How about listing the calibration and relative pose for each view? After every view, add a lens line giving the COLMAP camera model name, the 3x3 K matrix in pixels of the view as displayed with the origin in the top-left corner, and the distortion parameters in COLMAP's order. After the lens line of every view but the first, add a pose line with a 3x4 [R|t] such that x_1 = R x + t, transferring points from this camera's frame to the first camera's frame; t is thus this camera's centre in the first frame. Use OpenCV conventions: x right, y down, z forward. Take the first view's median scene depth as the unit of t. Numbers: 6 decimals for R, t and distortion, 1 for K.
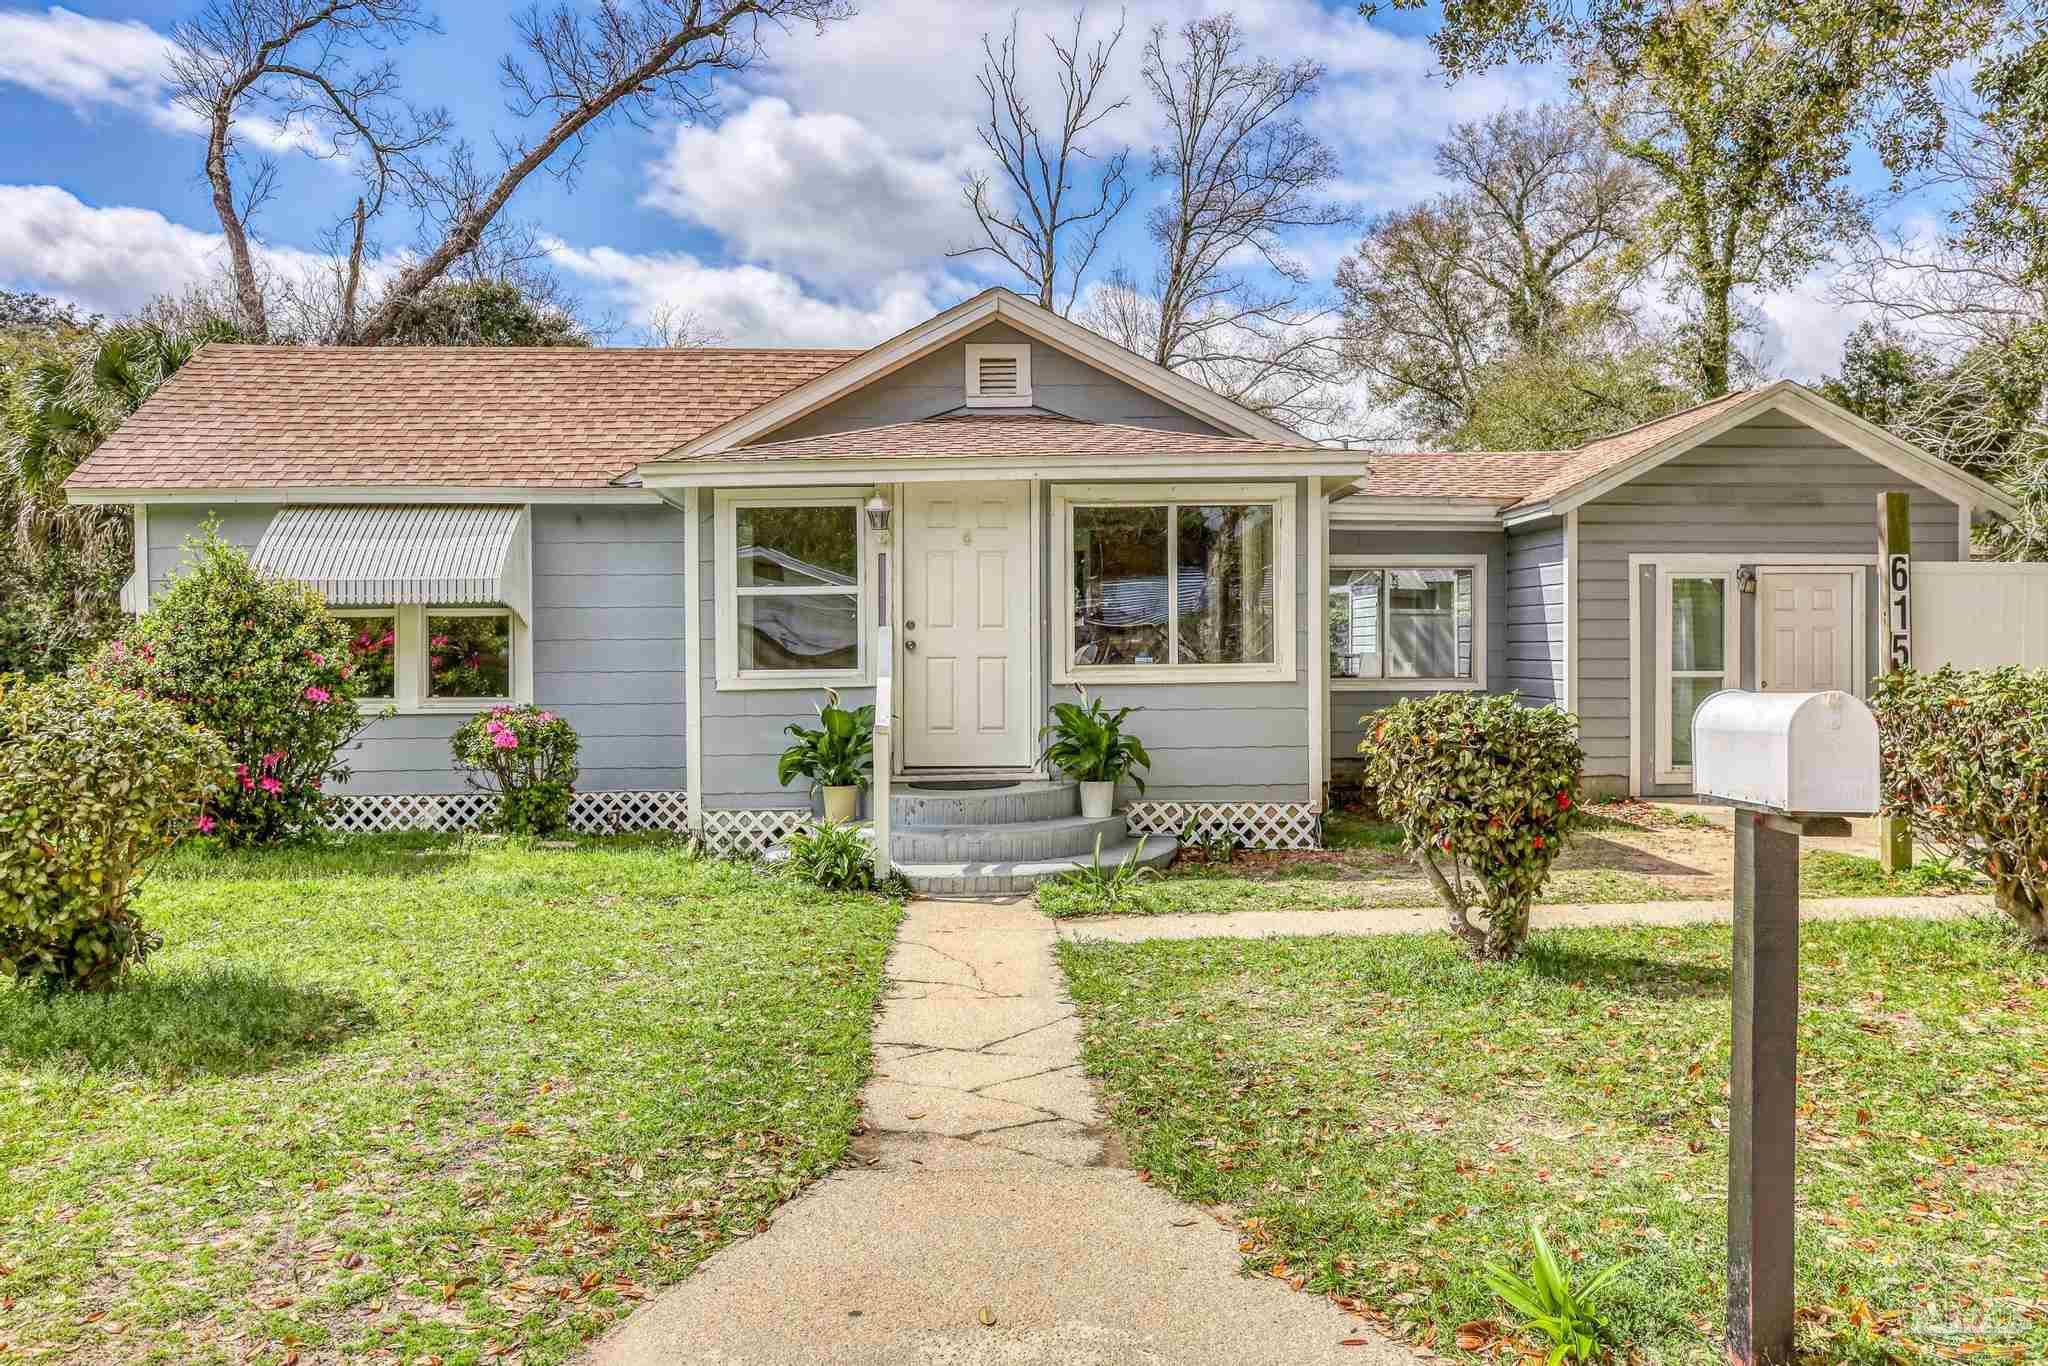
lens RADIAL K [[1514.4, 0, 1009.0], [0, 1514.4, 683.3], [0, 0, 1]] dist [-0.011875, 0.002956]
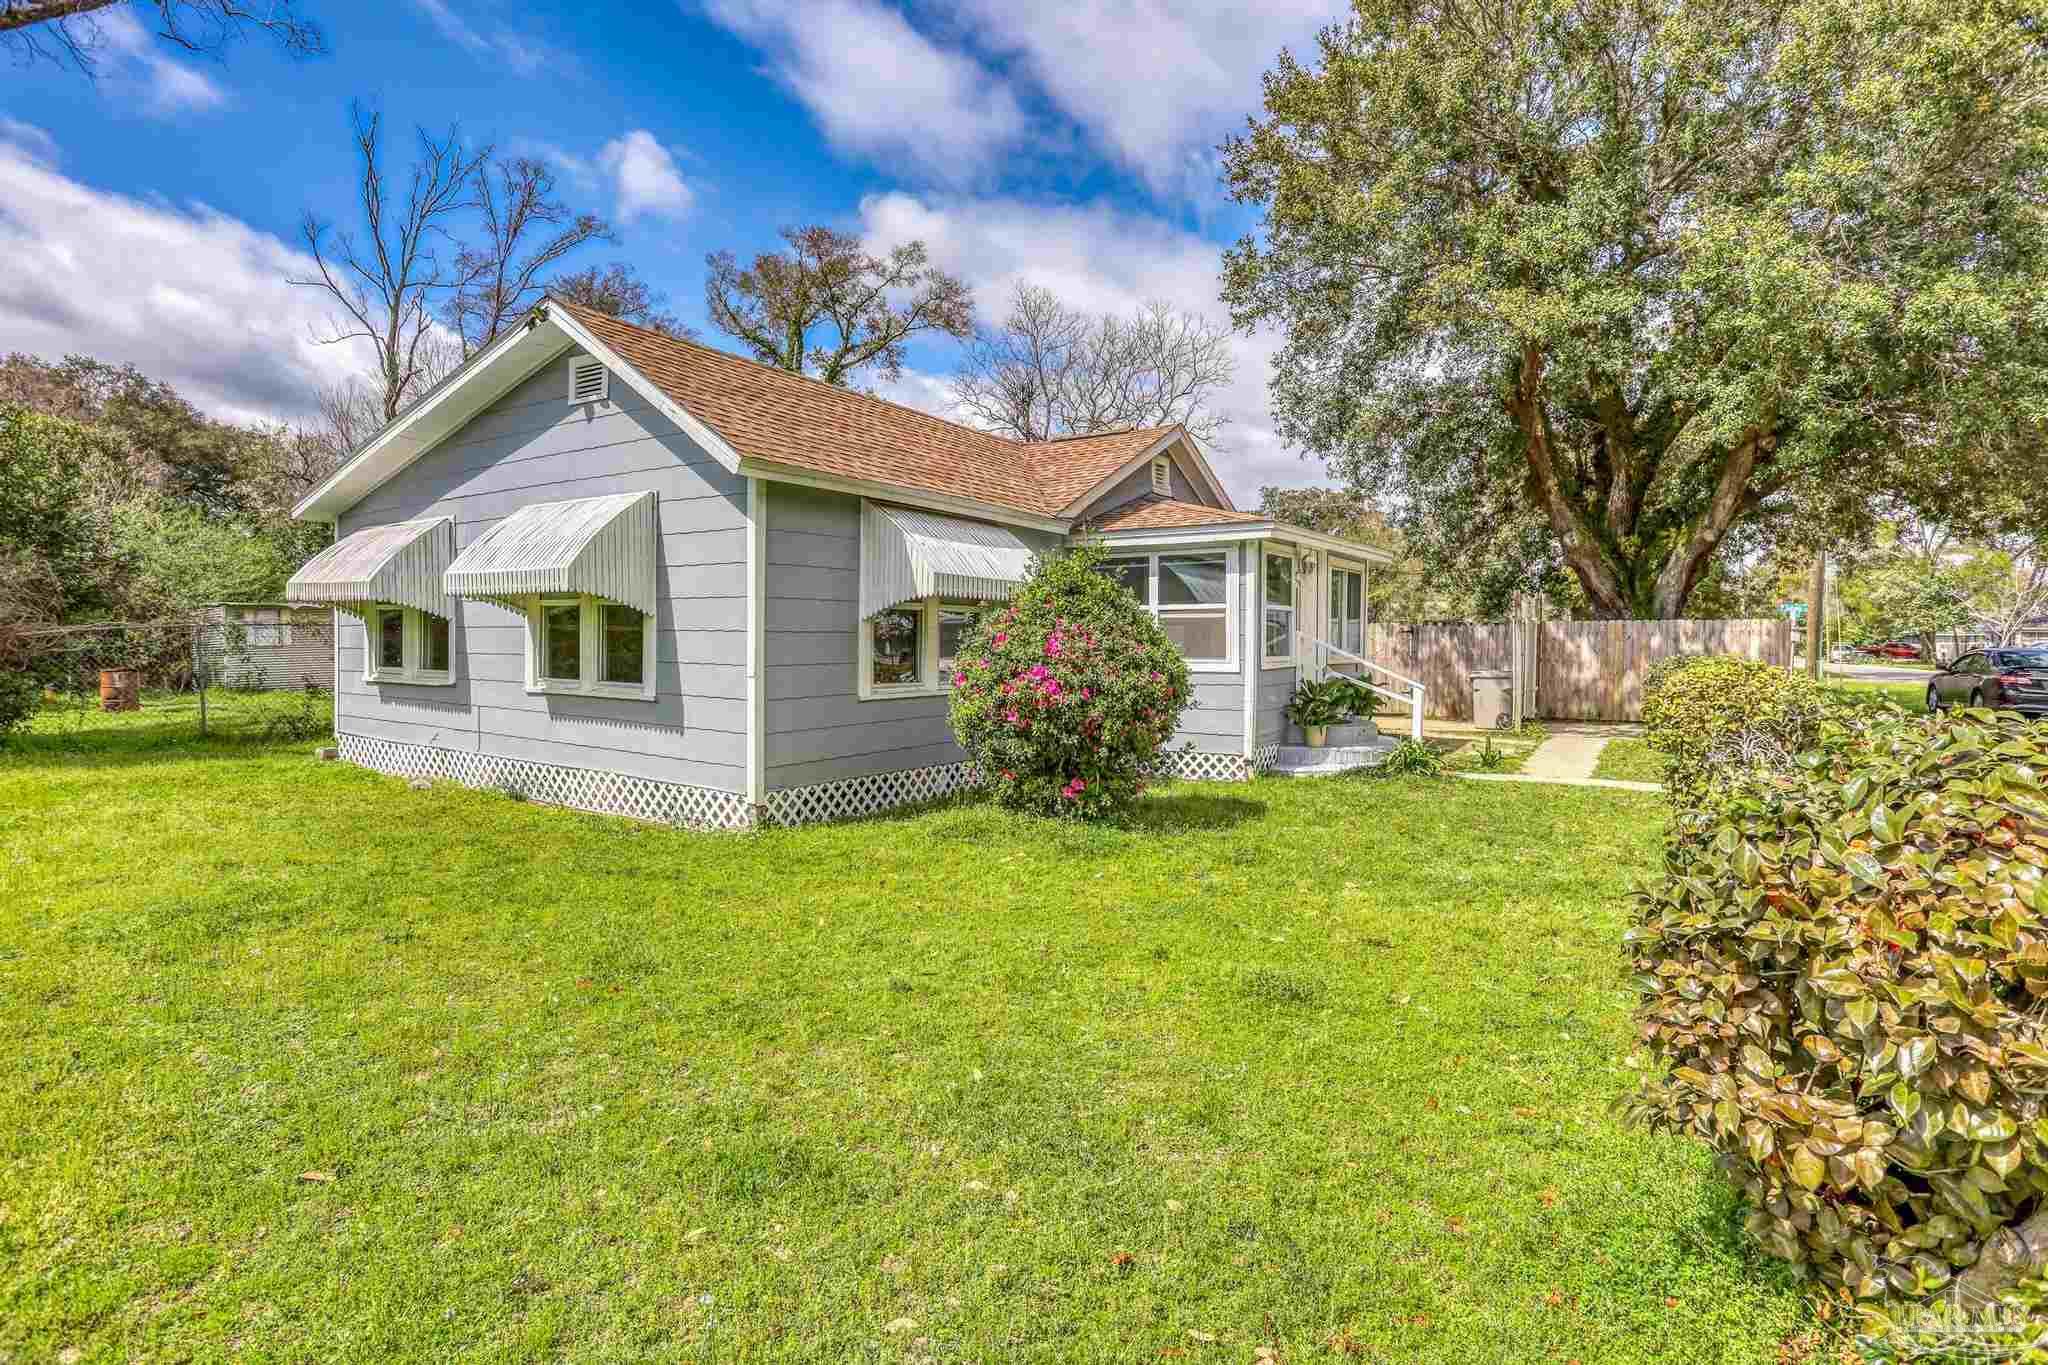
lens RADIAL K [[1002.3, 0, 1024.0], [0, 1002.3, 682.5], [0, 0, 1]] dist [-0.065243, 0.023113]
pose [[0.586509, -0.021864, 0.809647, -0.912087], [0.008828, 0.999749, 0.020603, -0.004229], [-0.809894, -0.004937, 0.586555, 0.465495]]
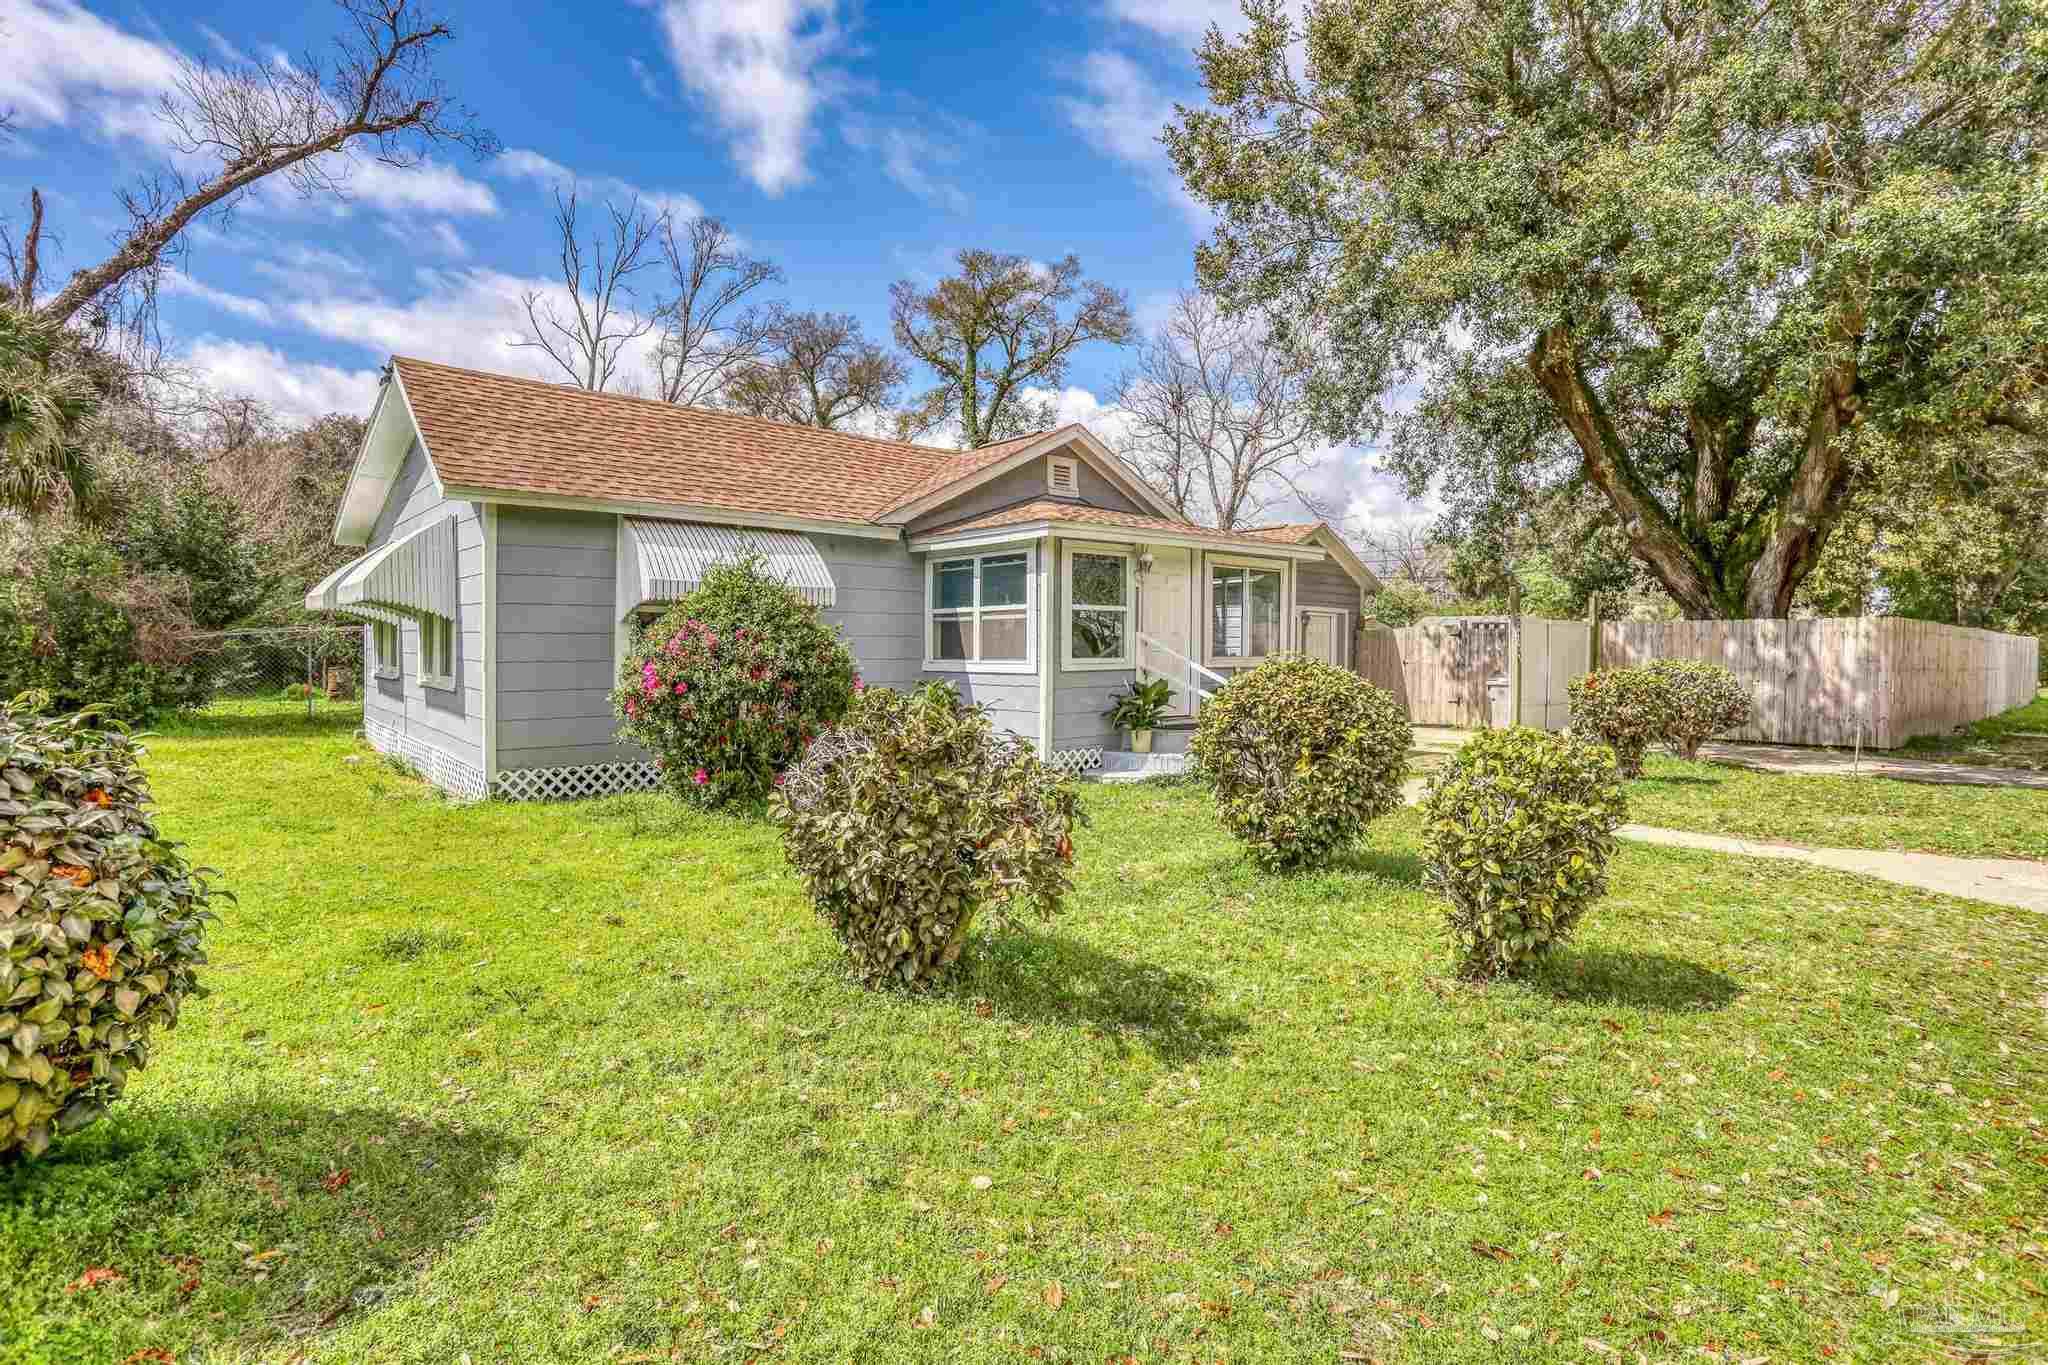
lens RADIAL K [[1002.3, 0, 1024.0], [0, 1002.3, 682.5], [0, 0, 1]] dist [-0.065243, 0.023113]
pose [[0.783240, -0.007910, 0.621669, -0.664697], [0.001942, 0.999945, 0.010275, 0.004391], [-0.621716, -0.006841, 0.783213, 0.181669]]
